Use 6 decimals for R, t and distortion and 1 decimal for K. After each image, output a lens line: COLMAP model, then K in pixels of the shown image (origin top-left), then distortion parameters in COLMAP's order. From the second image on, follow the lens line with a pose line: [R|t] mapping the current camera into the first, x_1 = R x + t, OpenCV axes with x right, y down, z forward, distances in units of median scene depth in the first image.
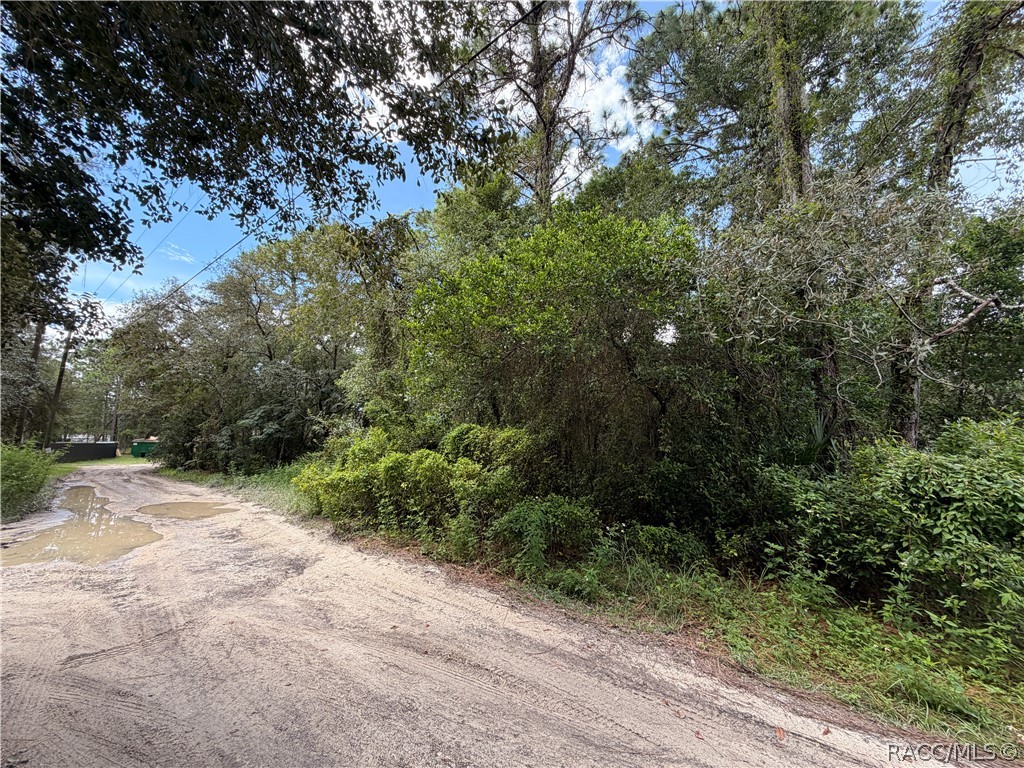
lens RADIAL K [[408.1, 0, 506.6], [0, 408.1, 386.9], [0, 0, 1]] dist [-0.000833, -0.000117]
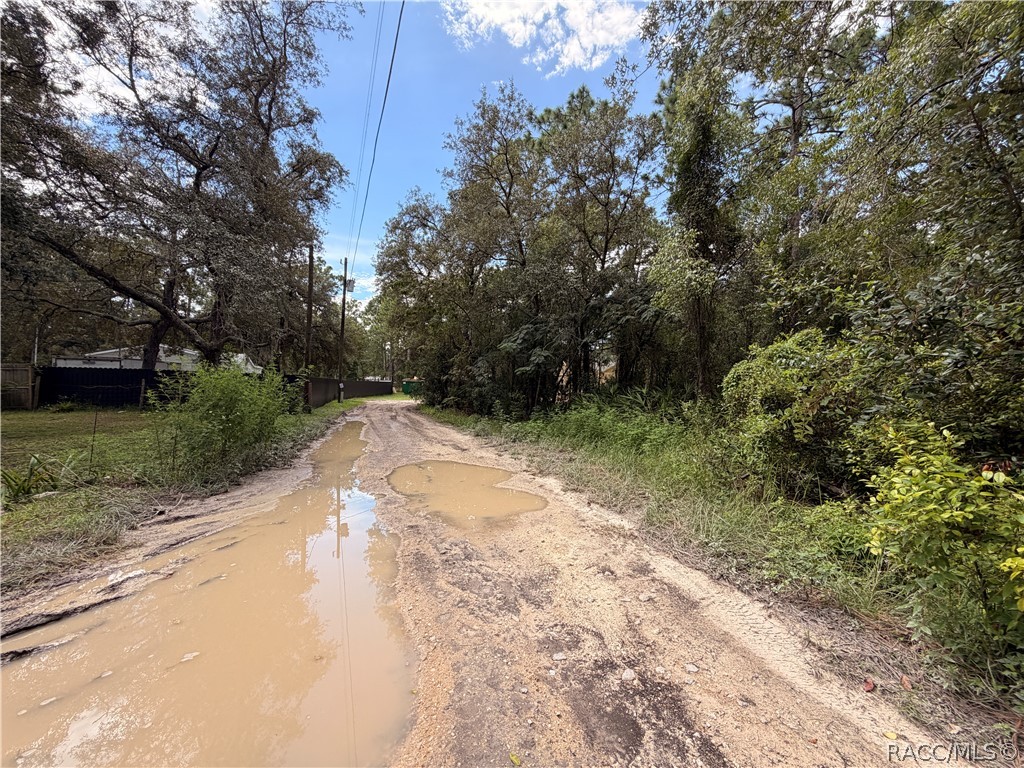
lens RADIAL K [[408.1, 0, 511.0], [0, 408.1, 388.0], [0, 0, 1]] dist [-0.000833, -0.000117]
pose [[0.883944, 0.015282, -0.467343, -0.225924], [0.049462, 0.990803, 0.125952, 0.051284], [0.464969, -0.134450, 0.875058, 0.277456]]
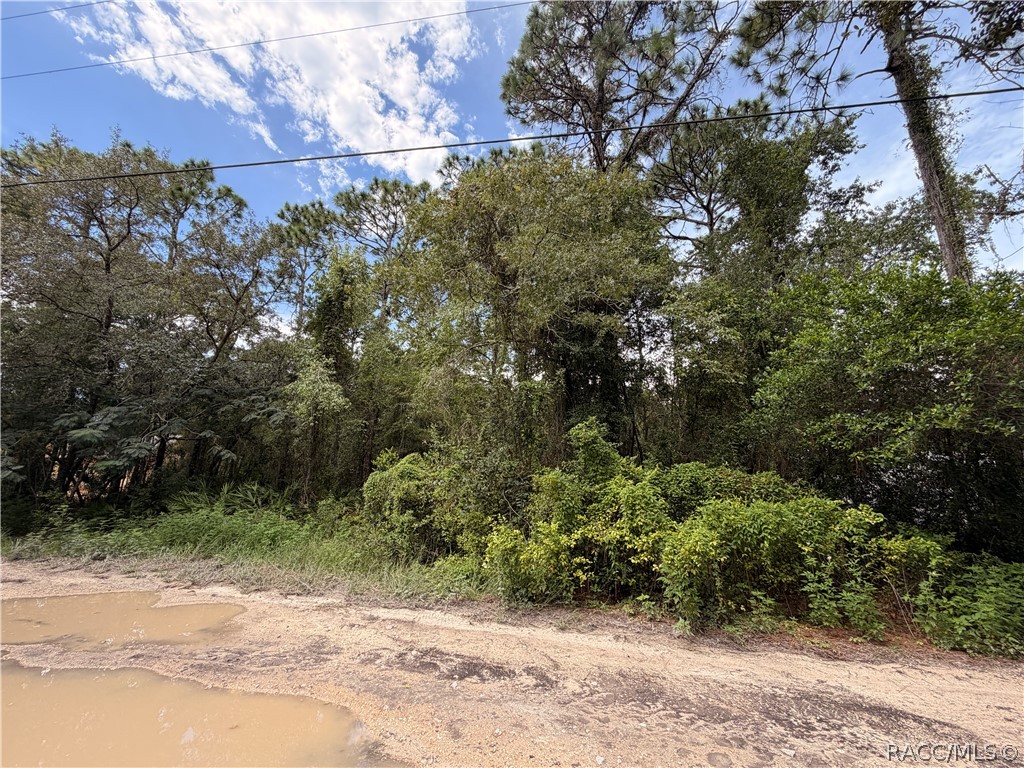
lens RADIAL K [[408.1, 0, 513.0], [0, 408.1, 381.3], [0, 0, 1]] dist [-0.000833, -0.000117]
pose [[0.860773, 0.141985, 0.488785, -0.311025], [-0.093392, 0.988059, -0.122549, 0.024272], [-0.500348, 0.059838, 0.863754, 0.173197]]
